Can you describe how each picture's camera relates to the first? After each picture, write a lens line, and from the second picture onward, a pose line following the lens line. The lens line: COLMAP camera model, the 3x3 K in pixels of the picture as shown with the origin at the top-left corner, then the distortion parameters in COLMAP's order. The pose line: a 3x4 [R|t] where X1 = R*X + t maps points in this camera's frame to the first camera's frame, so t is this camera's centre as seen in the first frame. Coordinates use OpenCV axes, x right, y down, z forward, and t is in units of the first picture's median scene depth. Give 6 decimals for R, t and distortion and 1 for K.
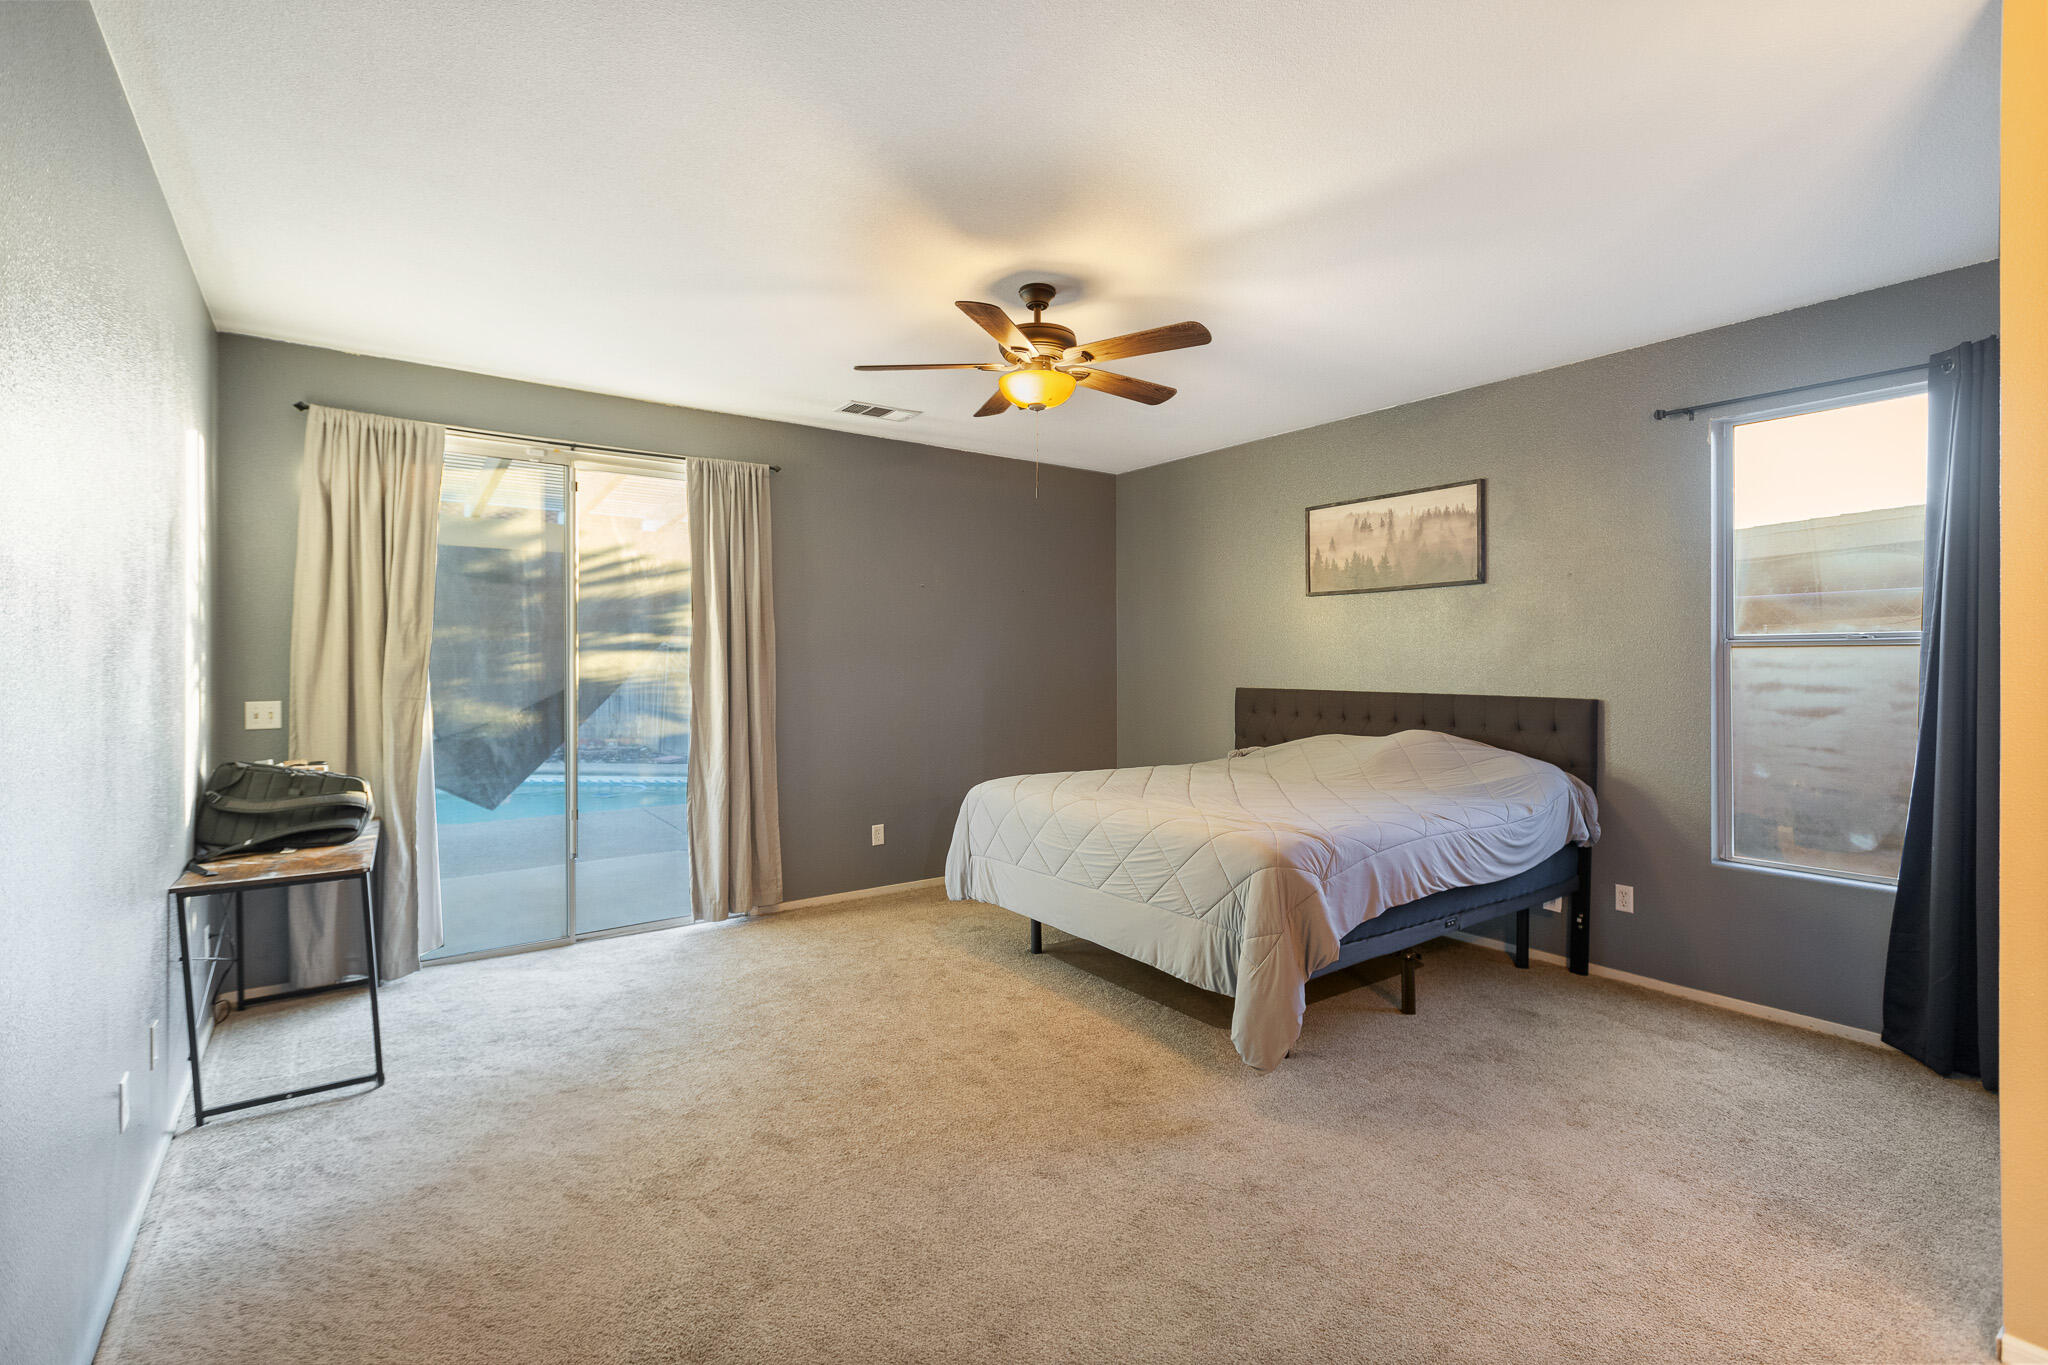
lens RADIAL K [[932.6, 0, 1028.1], [0, 932.6, 659.5], [0, 0, 1]] dist [0.001323, -0.000302]
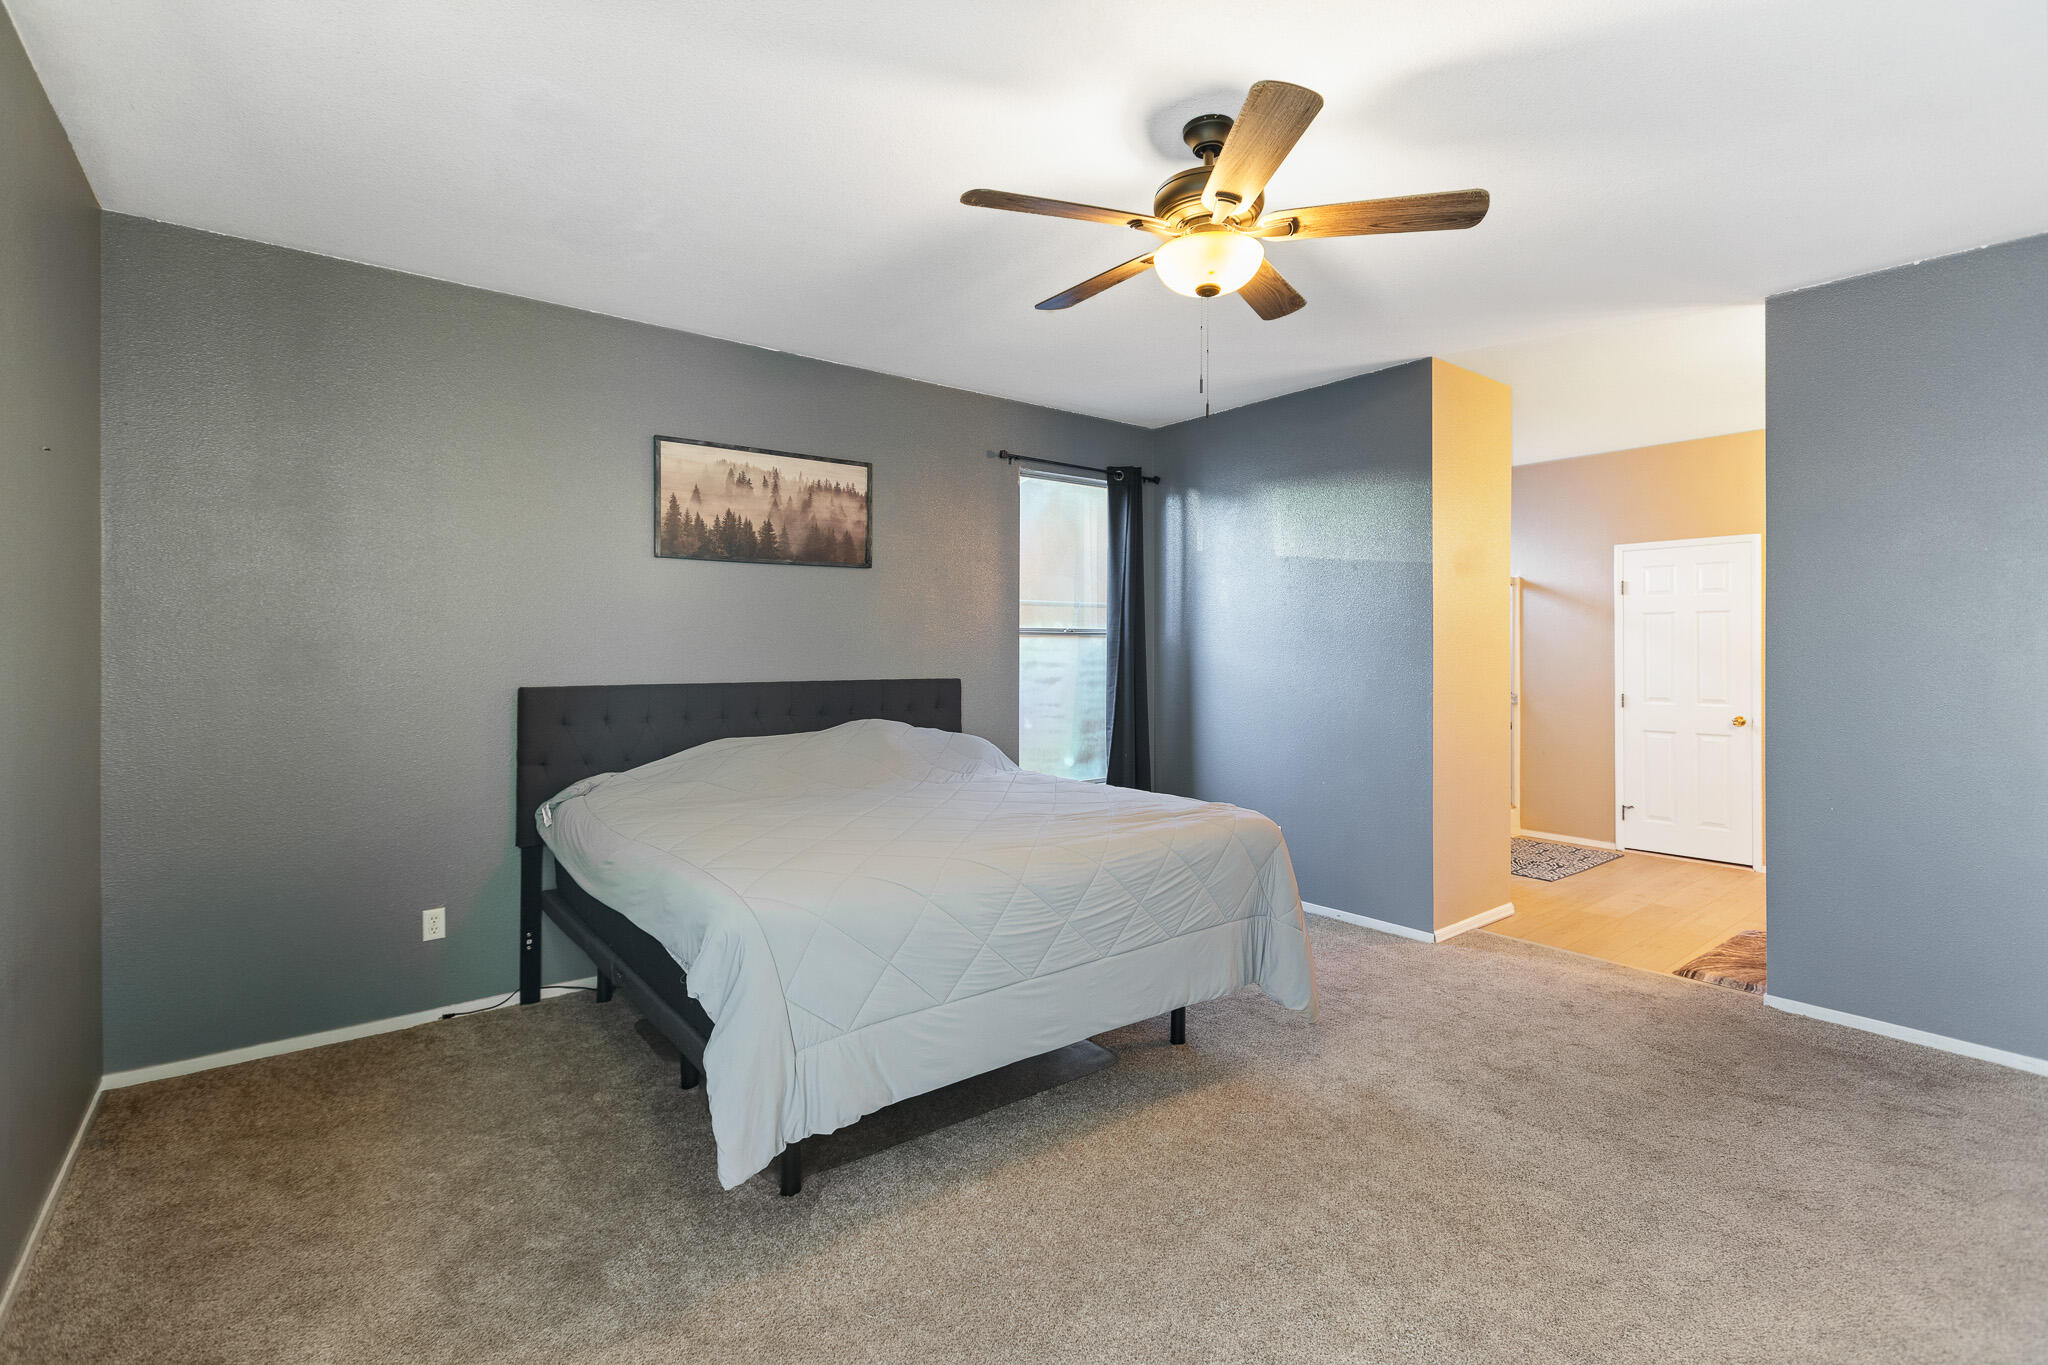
lens RADIAL K [[932.3, 0, 1026.2], [0, 932.3, 638.8], [0, 0, 1]] dist [0.000629, -0.000142]
pose [[-0.034174, 0.023326, 0.999144, -0.488019], [0.009851, 0.999687, -0.023002, 0.017988], [-0.999367, 0.009057, -0.034393, 0.822718]]
